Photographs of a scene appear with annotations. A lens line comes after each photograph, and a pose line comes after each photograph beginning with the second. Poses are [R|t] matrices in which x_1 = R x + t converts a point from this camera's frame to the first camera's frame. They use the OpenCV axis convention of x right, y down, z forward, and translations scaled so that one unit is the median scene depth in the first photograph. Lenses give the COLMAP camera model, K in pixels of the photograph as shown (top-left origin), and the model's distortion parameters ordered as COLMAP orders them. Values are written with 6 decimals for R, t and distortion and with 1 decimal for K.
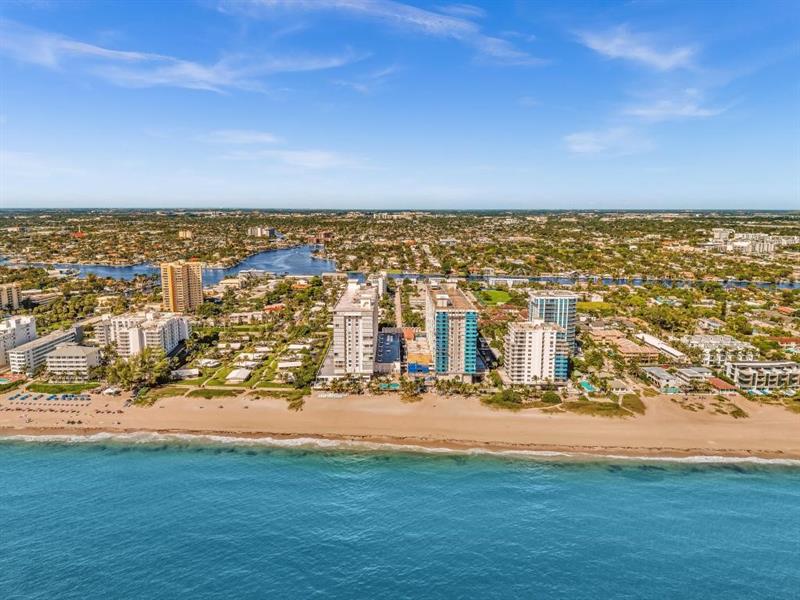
lens RADIAL K [[558.8, 0, 397.6], [0, 558.8, 299.1], [0, 0, 1]] dist [0.008073, 0.003470]
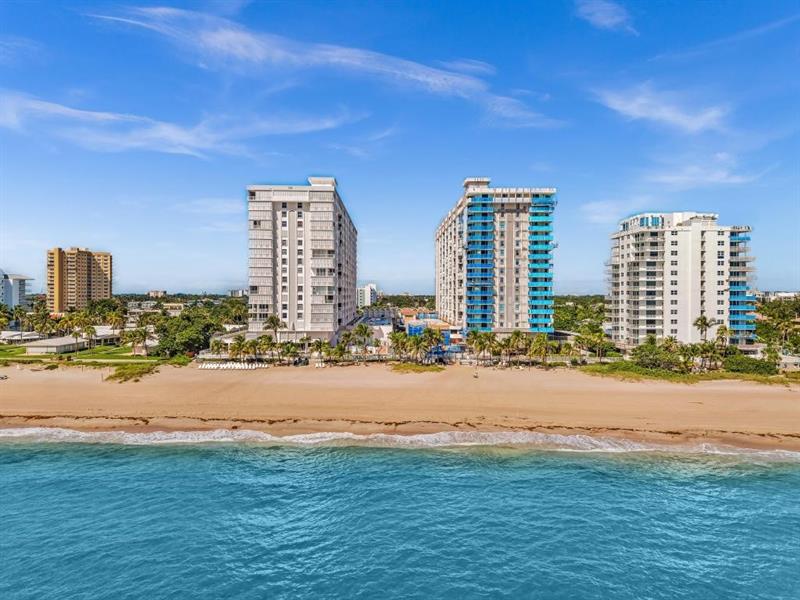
lens RADIAL K [[608.3, 0, 403.0], [0, 608.3, 300.4], [0, 0, 1]] dist [0.015960, -0.003195]
pose [[0.999967, 0.001764, 0.007992, 0.010337], [-0.000369, 0.985221, -0.171287, 0.197539], [-0.008176, 0.171278, 0.985189, 0.505671]]
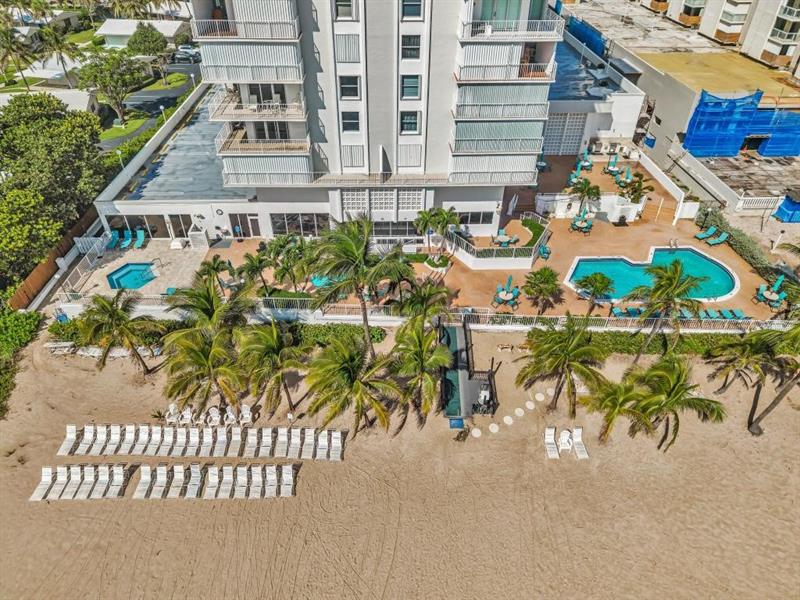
lens RADIAL K [[558.8, 0, 396.5], [0, 558.8, 298.9], [0, 0, 1]] dist [0.008073, 0.003470]
pose [[0.999686, -0.008769, 0.023468, -0.079799], [-0.002582, 0.895700, 0.444652, 0.101085], [-0.024919, -0.444573, 0.895396, 0.892074]]
